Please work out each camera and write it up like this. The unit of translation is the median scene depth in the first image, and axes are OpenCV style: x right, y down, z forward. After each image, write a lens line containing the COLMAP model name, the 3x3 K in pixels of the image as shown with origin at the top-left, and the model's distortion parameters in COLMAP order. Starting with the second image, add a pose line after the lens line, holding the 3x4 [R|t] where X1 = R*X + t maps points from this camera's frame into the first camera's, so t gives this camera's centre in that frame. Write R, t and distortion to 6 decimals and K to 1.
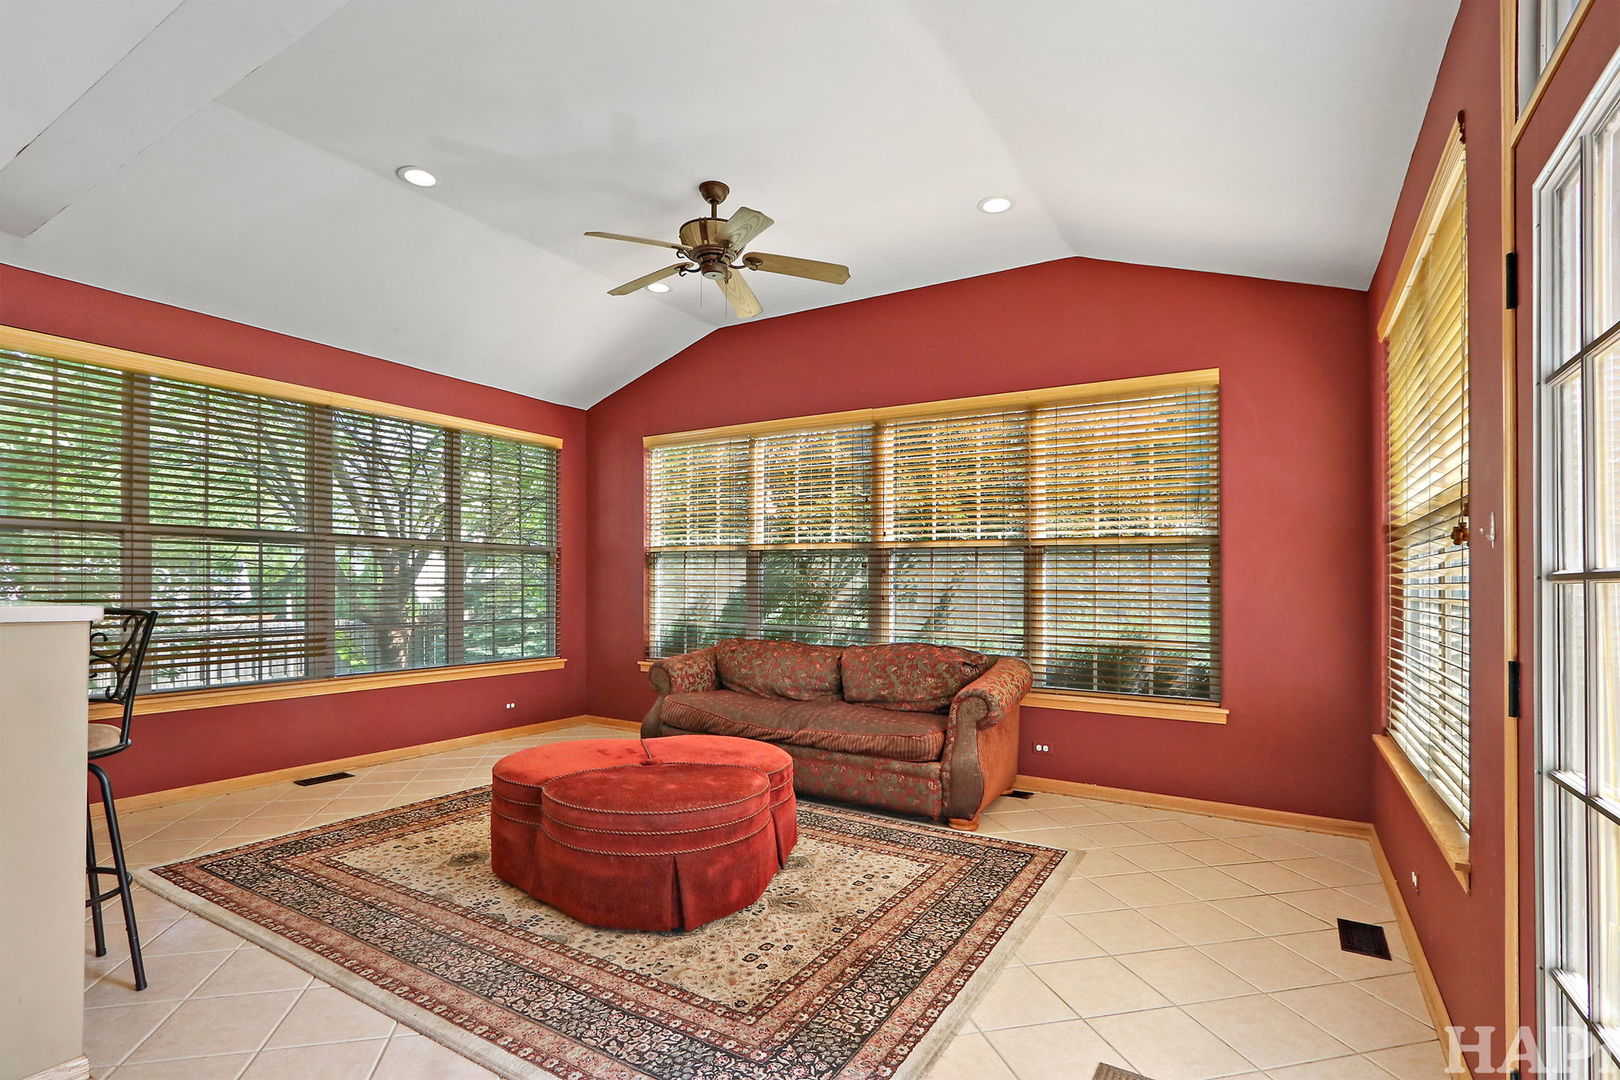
lens RADIAL K [[773.3, 0, 799.3], [0, 773.3, 572.7], [0, 0, 1]] dist [0.000382, -0.002480]
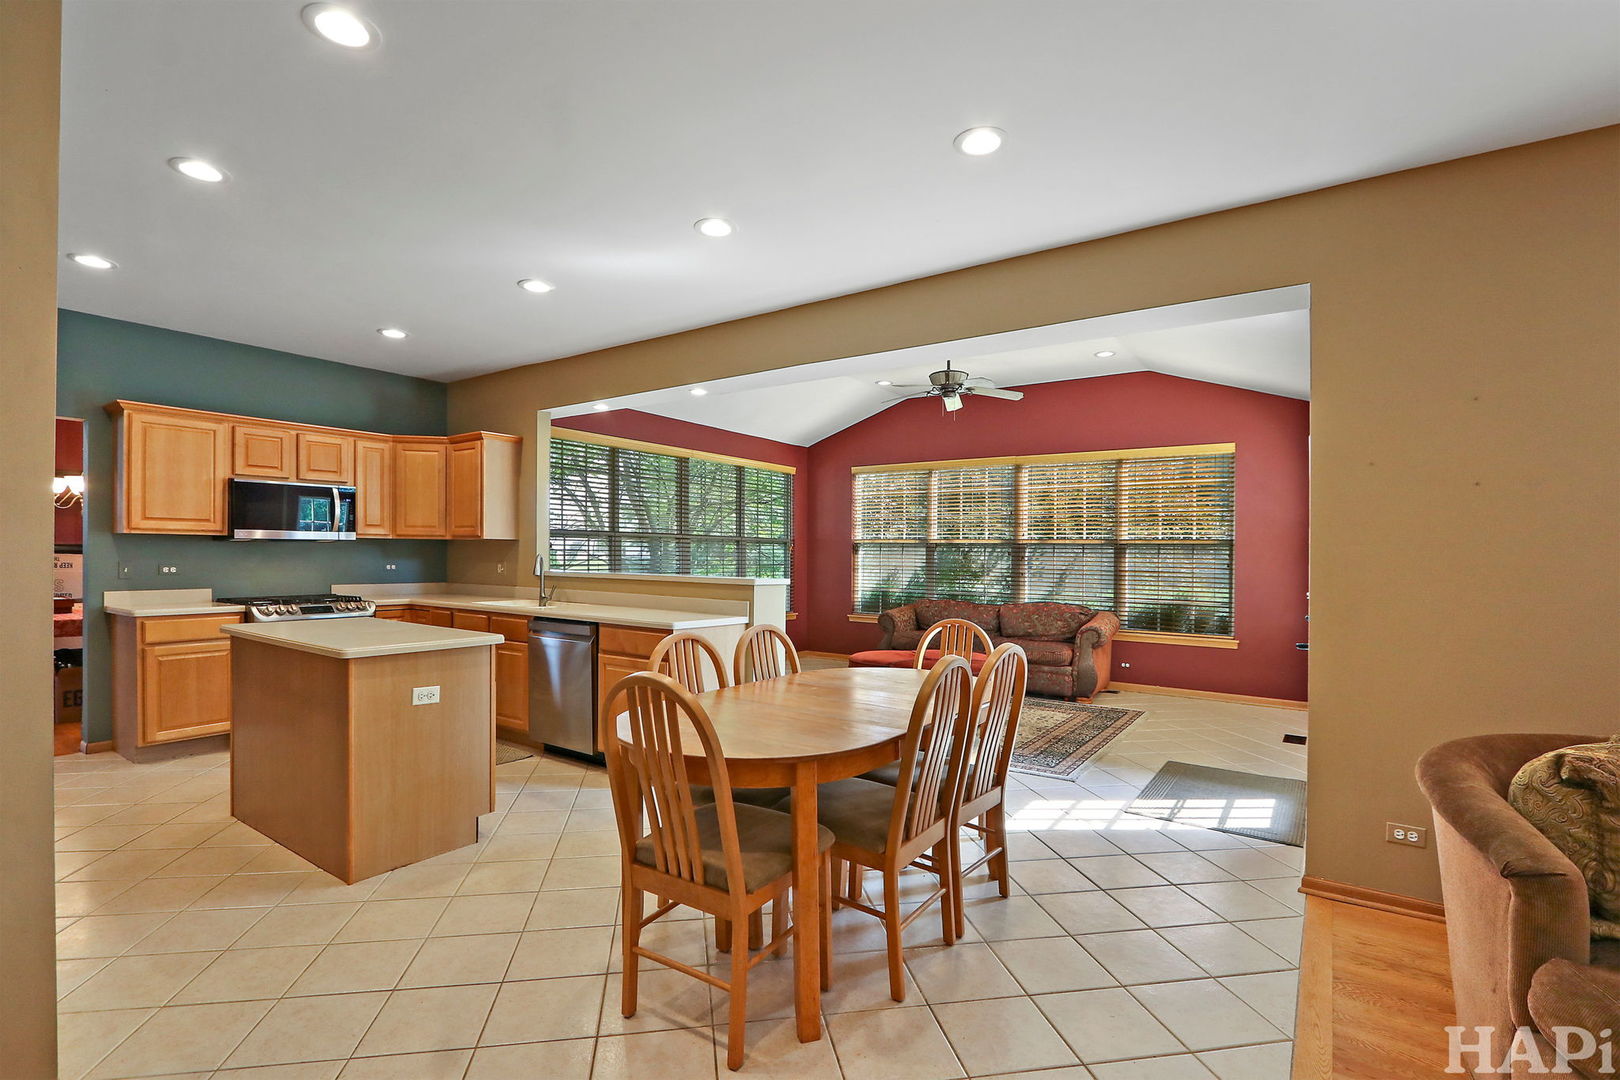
lens RADIAL K [[773.3, 0, 782.5], [0, 773.3, 550.5], [0, 0, 1]] dist [0.000382, -0.002480]
pose [[0.997693, 0.003325, -0.067805, -0.293298], [-0.002866, 0.999972, 0.006869, -0.028299], [0.067826, -0.006659, 0.997675, -0.670812]]
